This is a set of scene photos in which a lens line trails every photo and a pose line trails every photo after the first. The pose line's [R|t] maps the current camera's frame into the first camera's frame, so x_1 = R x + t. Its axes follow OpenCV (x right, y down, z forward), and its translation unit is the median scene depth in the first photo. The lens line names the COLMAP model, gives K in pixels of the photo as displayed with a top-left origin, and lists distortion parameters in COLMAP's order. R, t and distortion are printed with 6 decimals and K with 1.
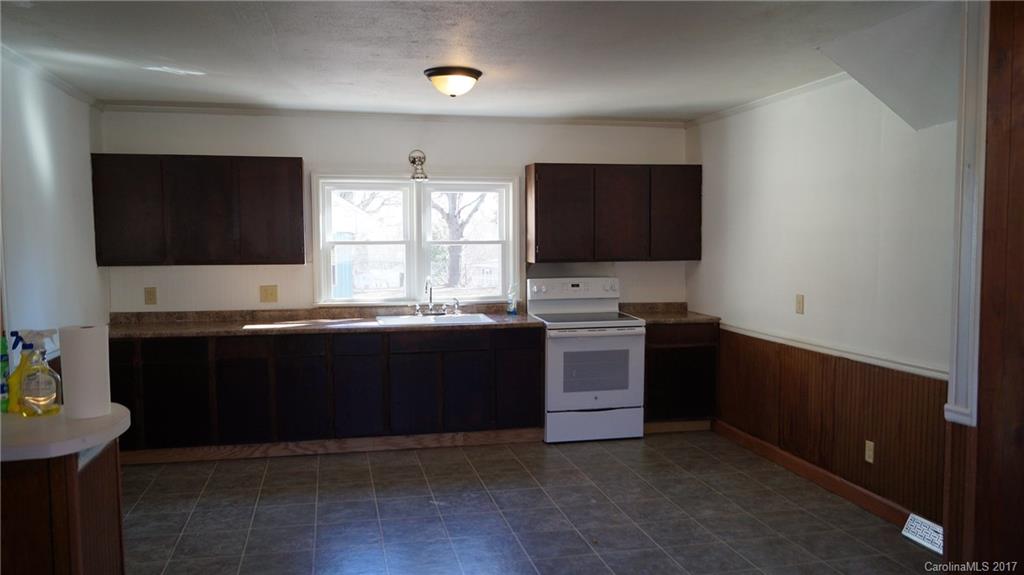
lens RADIAL K [[792.6, 0, 512.2], [0, 792.6, 296.8], [0, 0, 1]] dist [-0.001860, 0.000645]
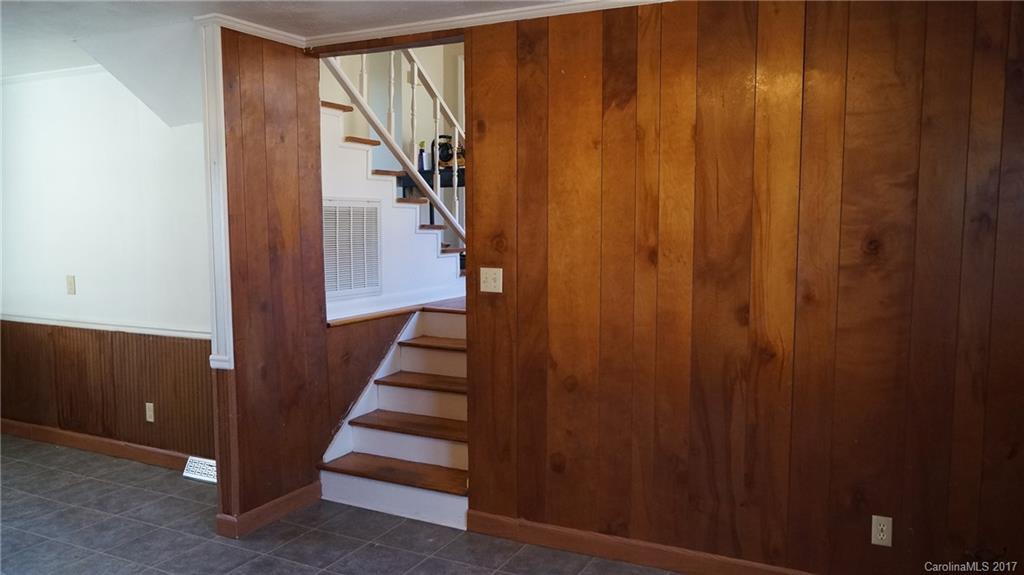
lens RADIAL K [[792.6, 0, 512.2], [0, 792.6, 296.8], [0, 0, 1]] dist [-0.001860, 0.000645]
pose [[0.642429, -0.069751, 0.763165, -0.066127], [0.052086, 0.997521, 0.047324, 0.007338], [-0.764573, 0.009348, 0.644469, -0.119372]]
